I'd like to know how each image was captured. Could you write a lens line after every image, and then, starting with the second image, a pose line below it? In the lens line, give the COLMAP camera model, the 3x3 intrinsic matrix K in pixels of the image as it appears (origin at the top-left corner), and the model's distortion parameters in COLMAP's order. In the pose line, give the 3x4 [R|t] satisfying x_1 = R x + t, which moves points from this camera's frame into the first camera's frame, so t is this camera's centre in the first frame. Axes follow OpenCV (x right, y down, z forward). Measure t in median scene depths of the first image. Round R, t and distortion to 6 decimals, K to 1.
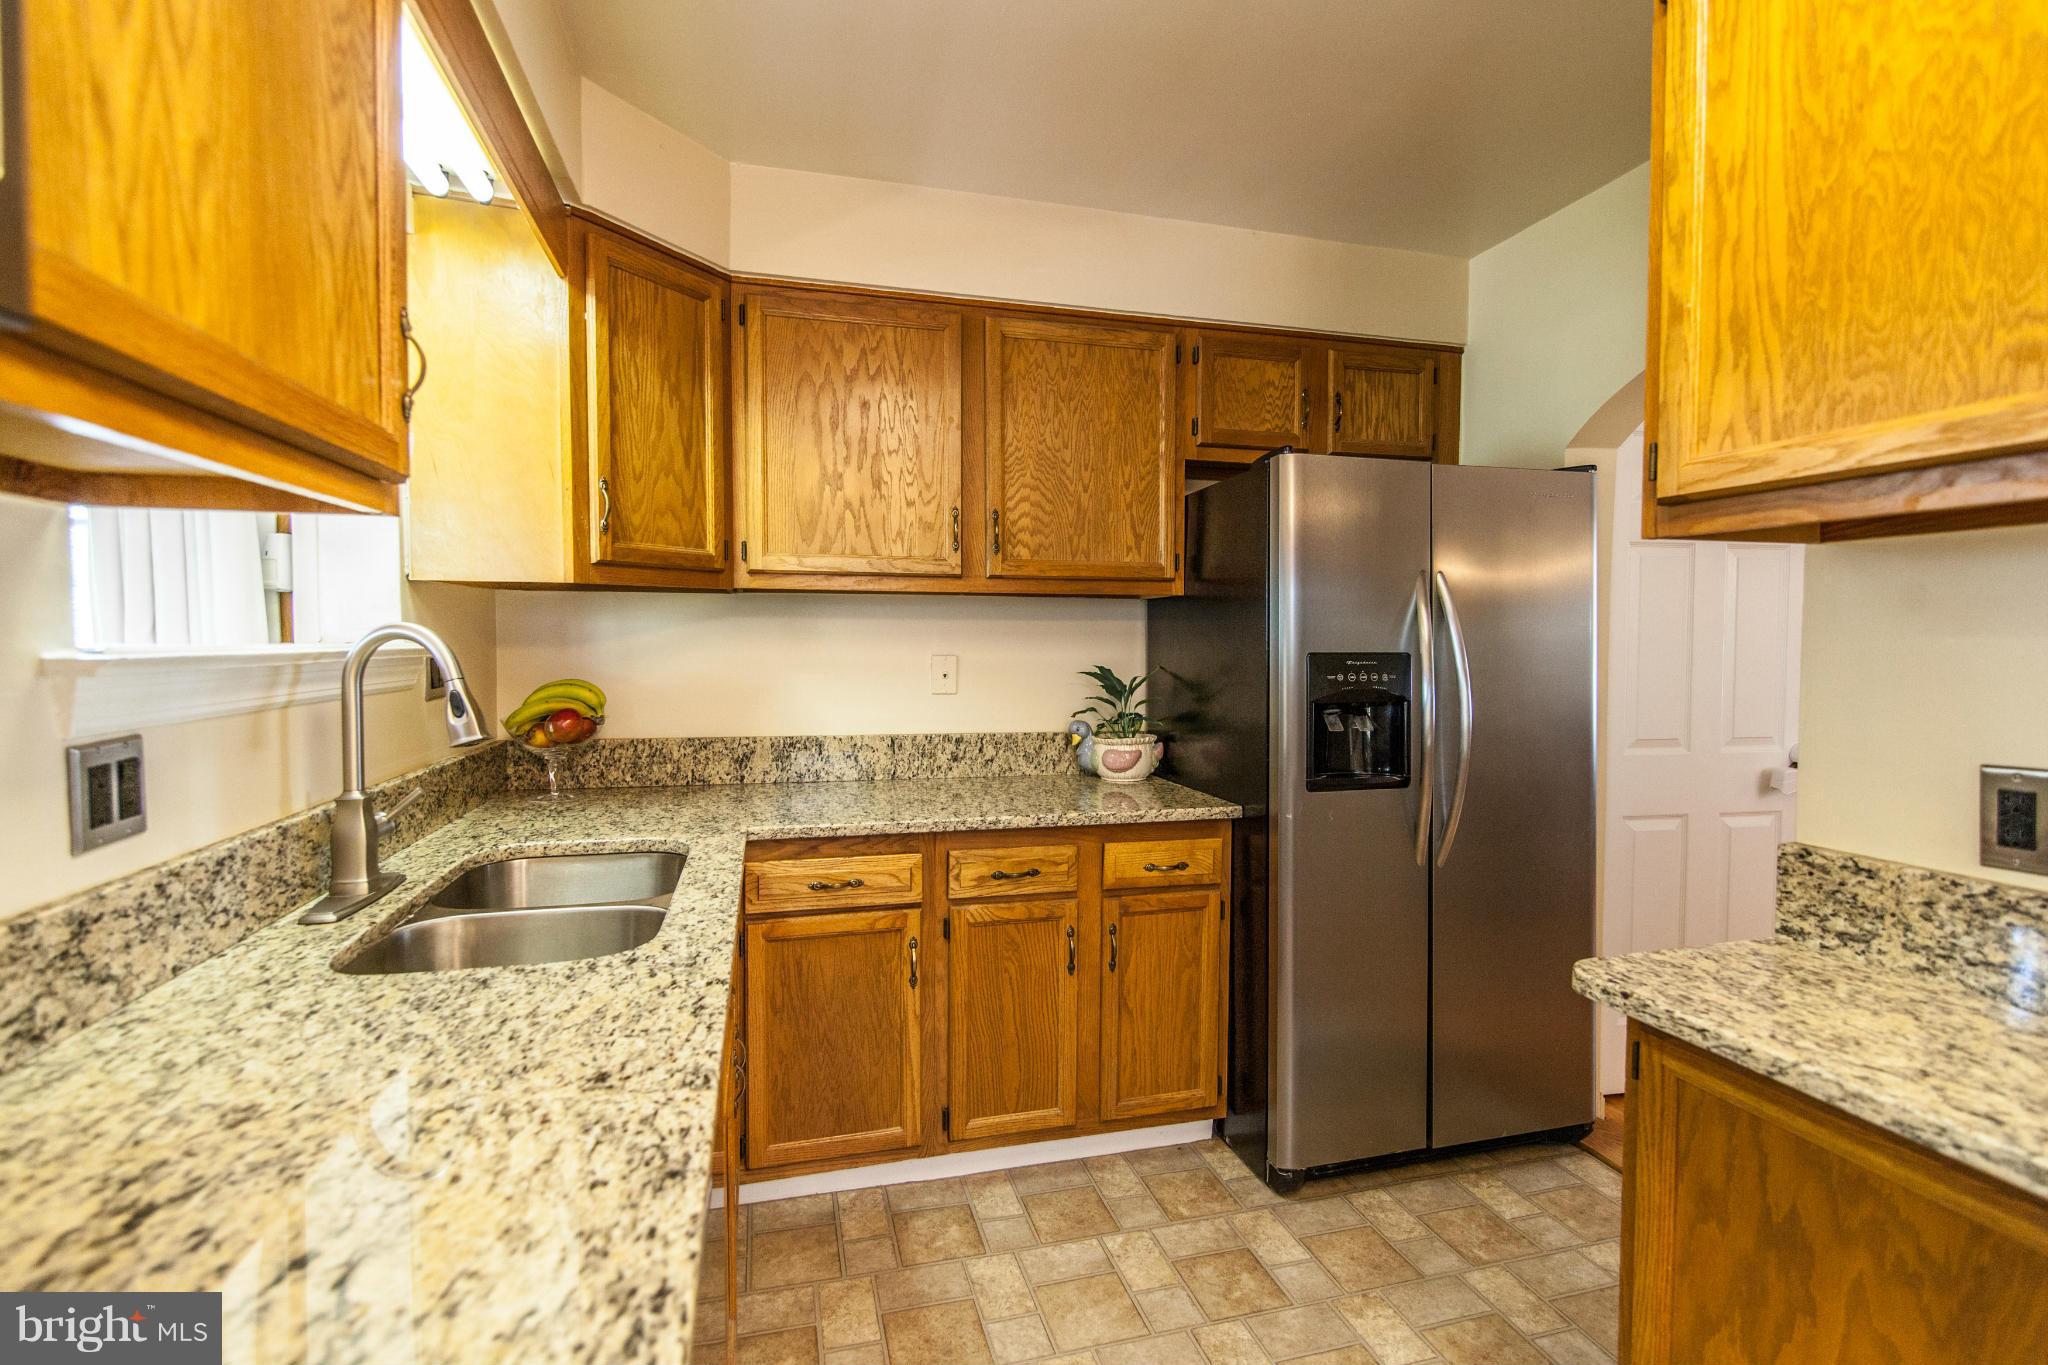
lens RADIAL K [[927.6, 0, 1021.9], [0, 927.6, 678.7], [0, 0, 1]] dist [0.001103, -0.000768]
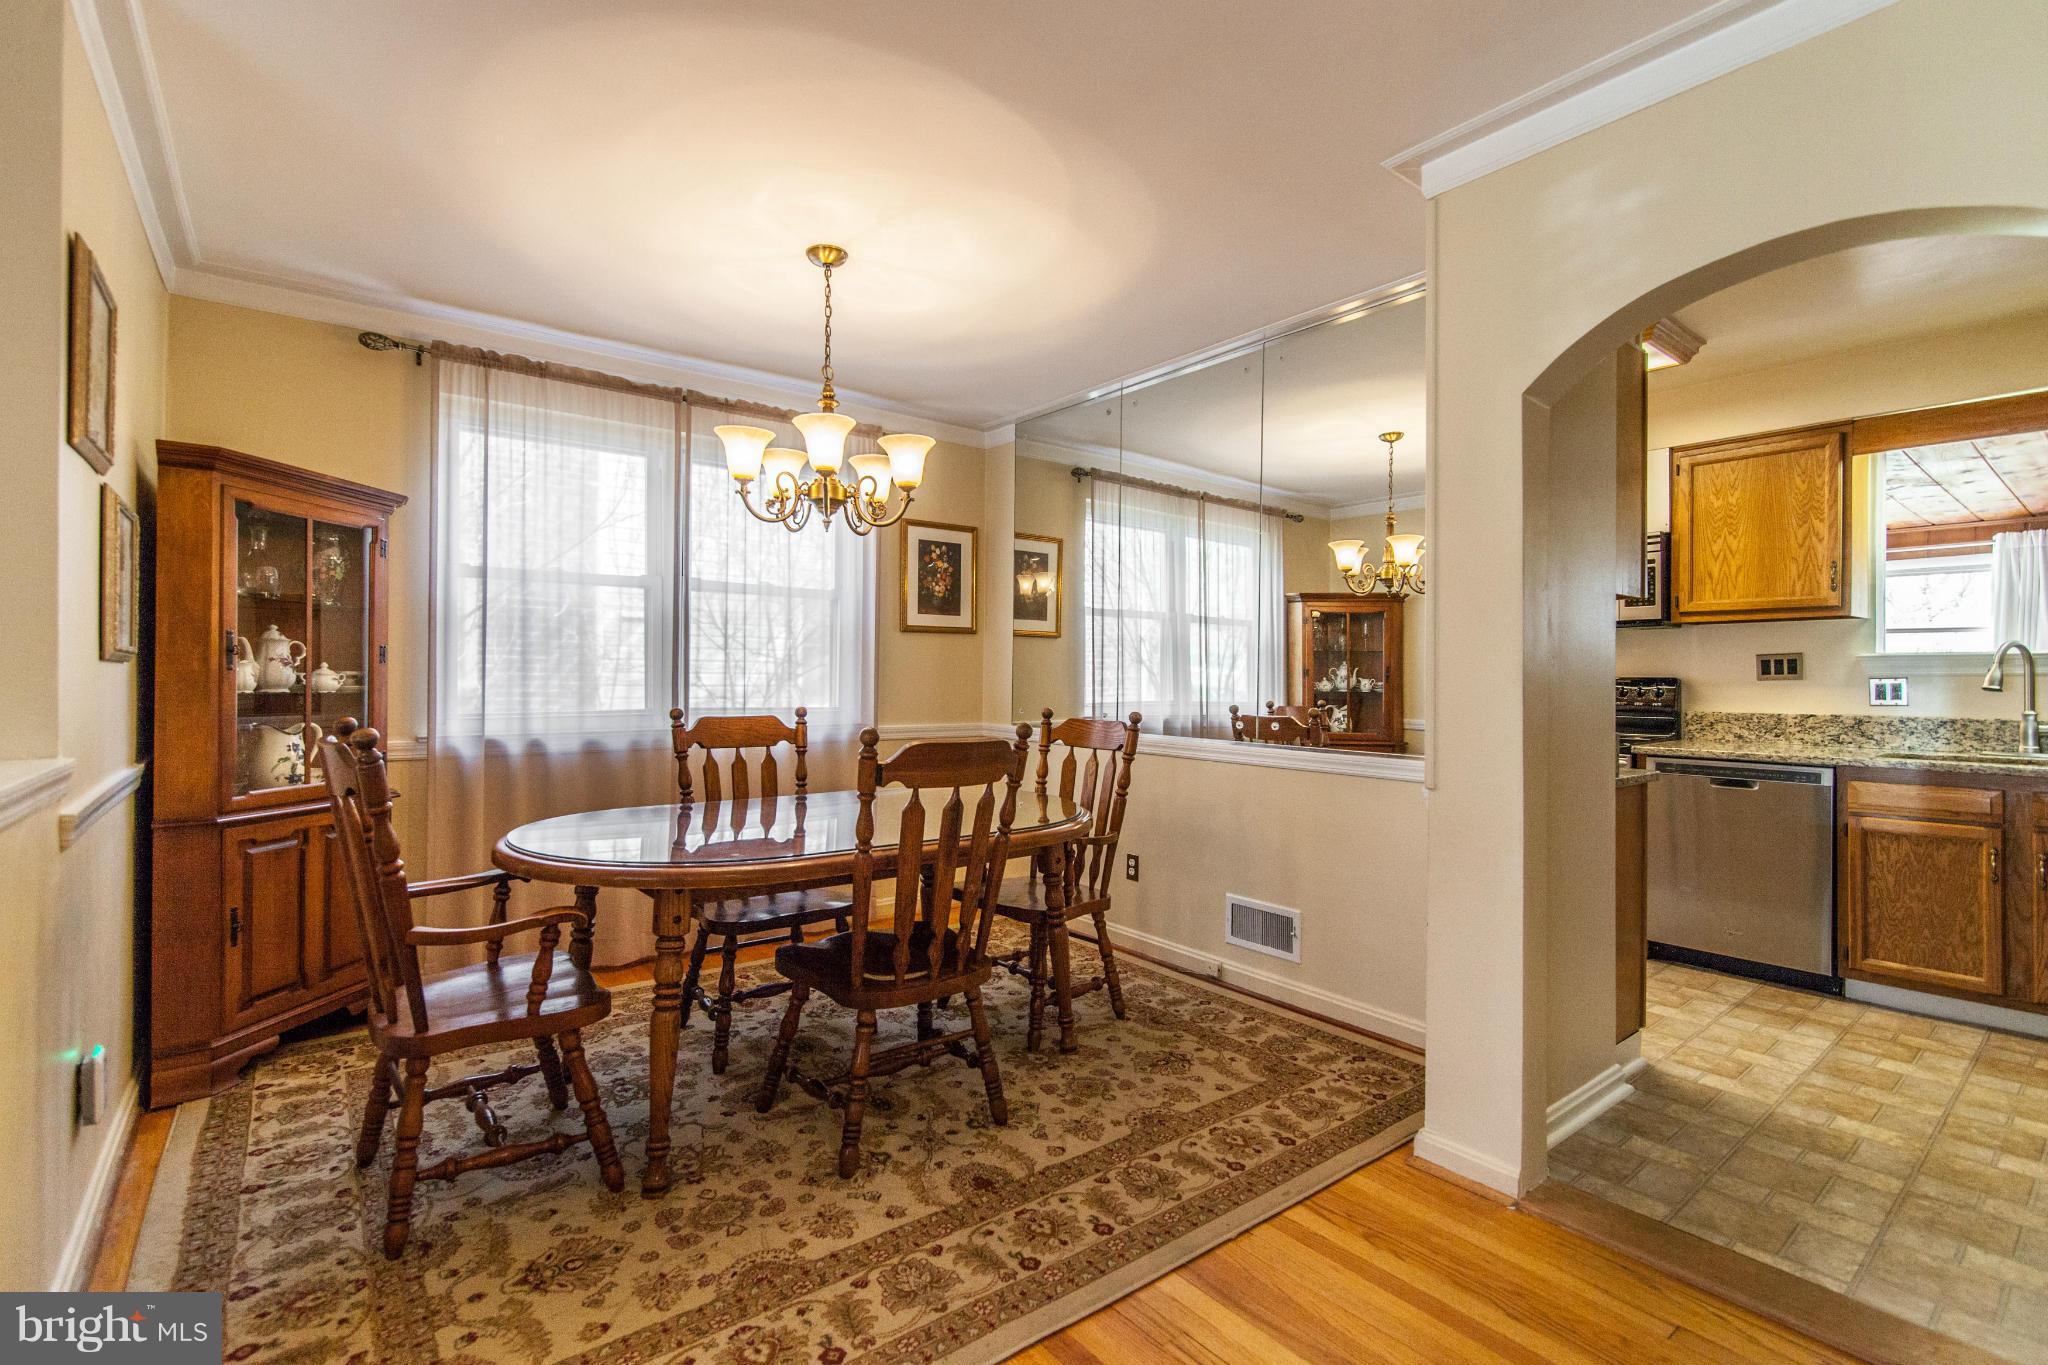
lens RADIAL K [[927.6, 0, 1021.9], [0, 927.6, 678.7], [0, 0, 1]] dist [0.001103, -0.000768]
pose [[-0.919363, -0.005216, -0.393377, 3.658662], [-0.021057, 0.999131, 0.035965, 0.009437], [0.392847, 0.041348, -0.918674, 3.040086]]
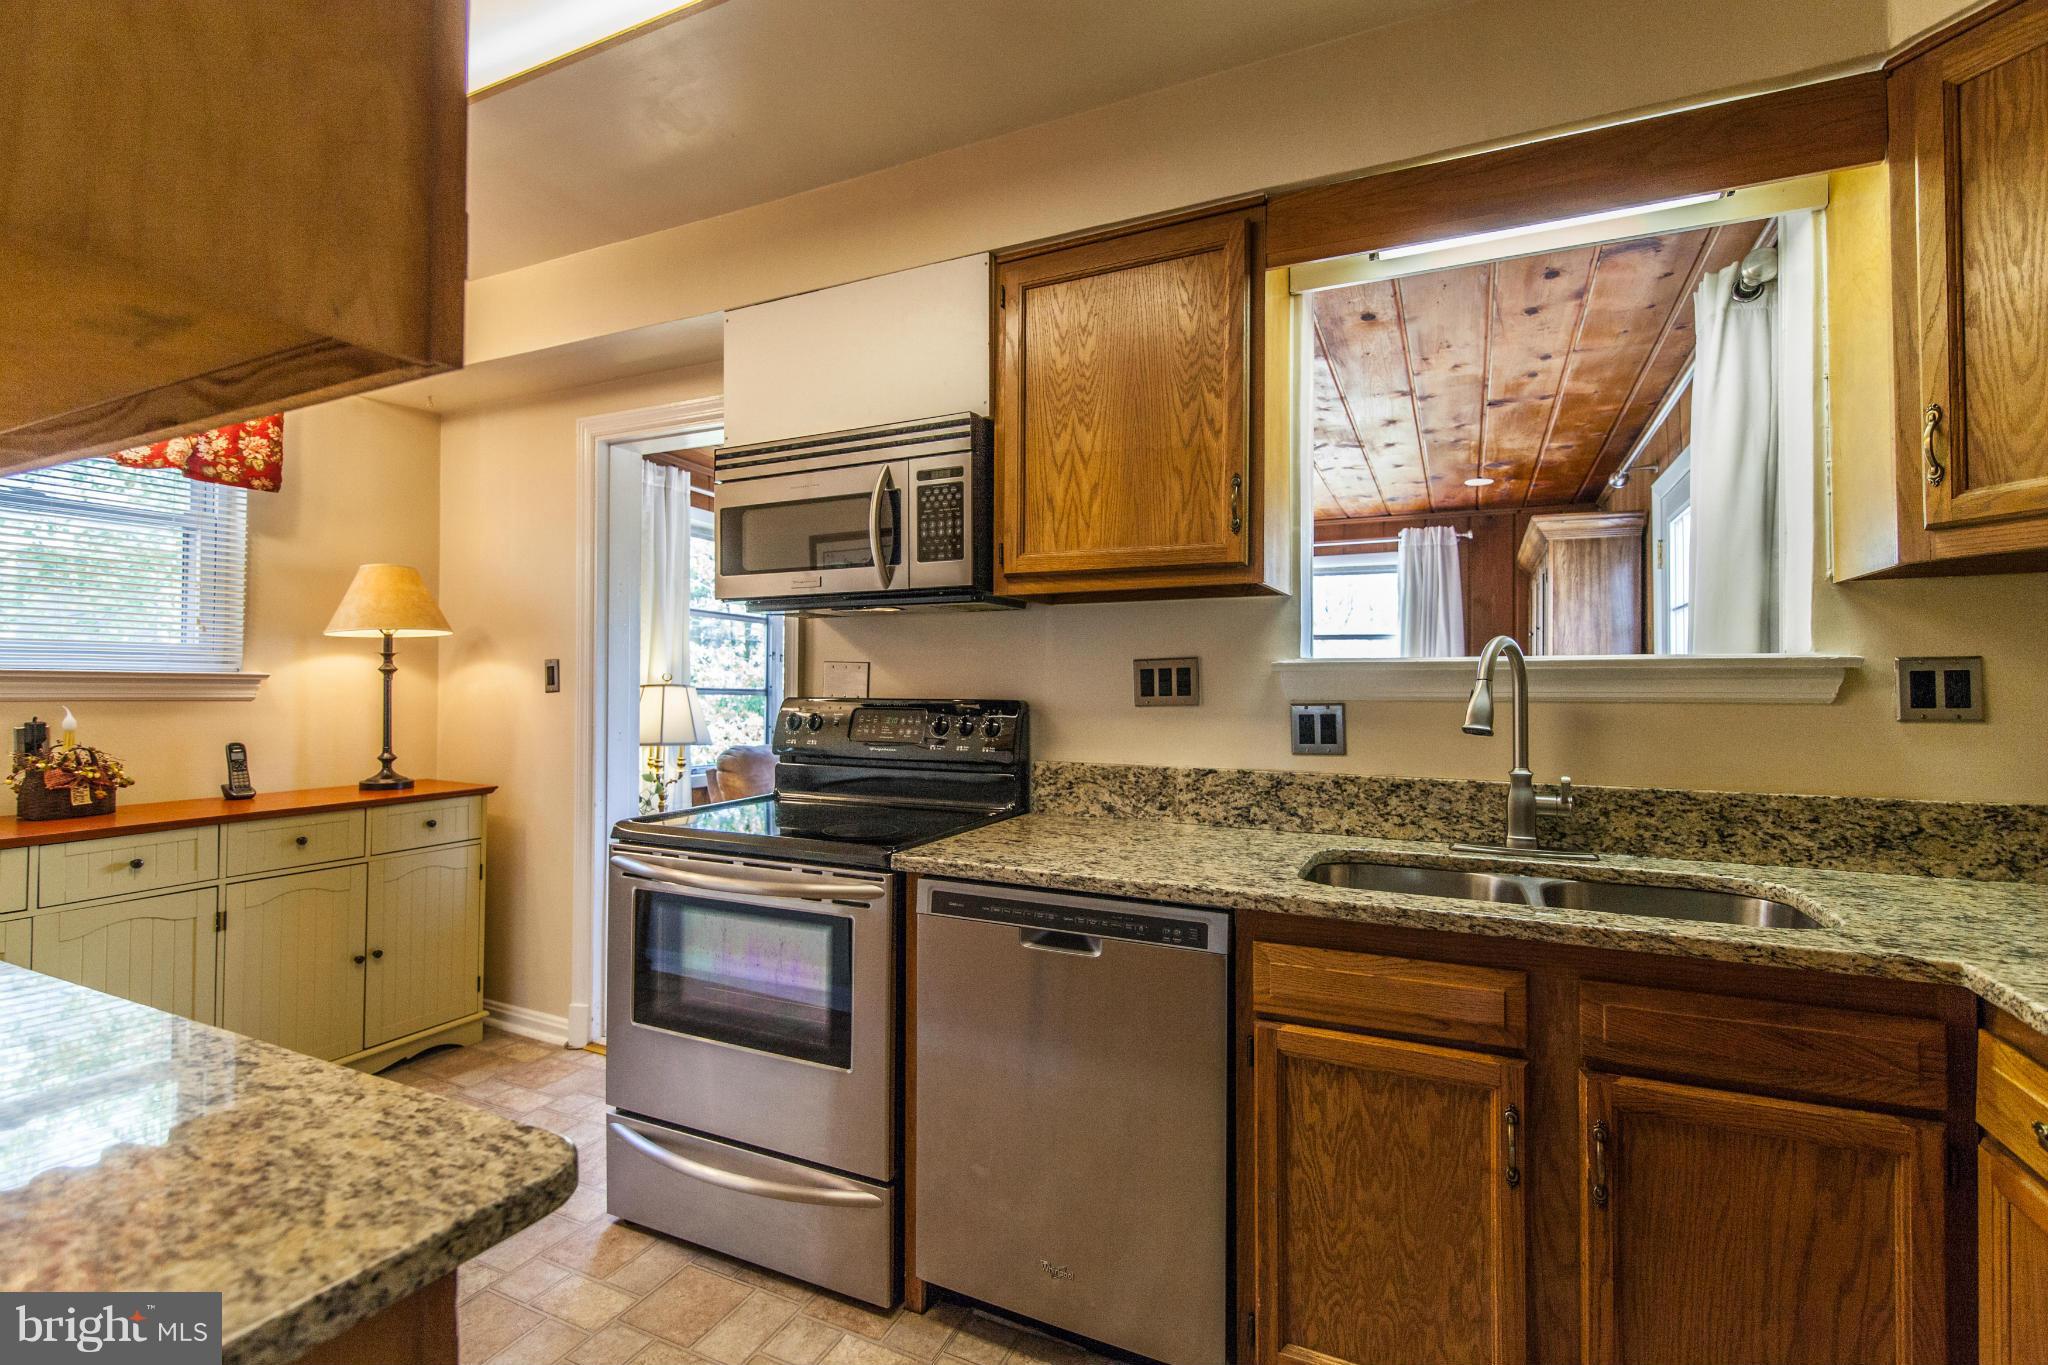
lens RADIAL K [[927.6, 0, 1021.9], [0, 927.6, 678.7], [0, 0, 1]] dist [0.001103, -0.000768]
pose [[-0.652116, -0.009975, -0.758054, 0.993914], [-0.036144, 0.999185, 0.017945, -0.001786], [0.757257, 0.039102, -0.651945, 1.830972]]
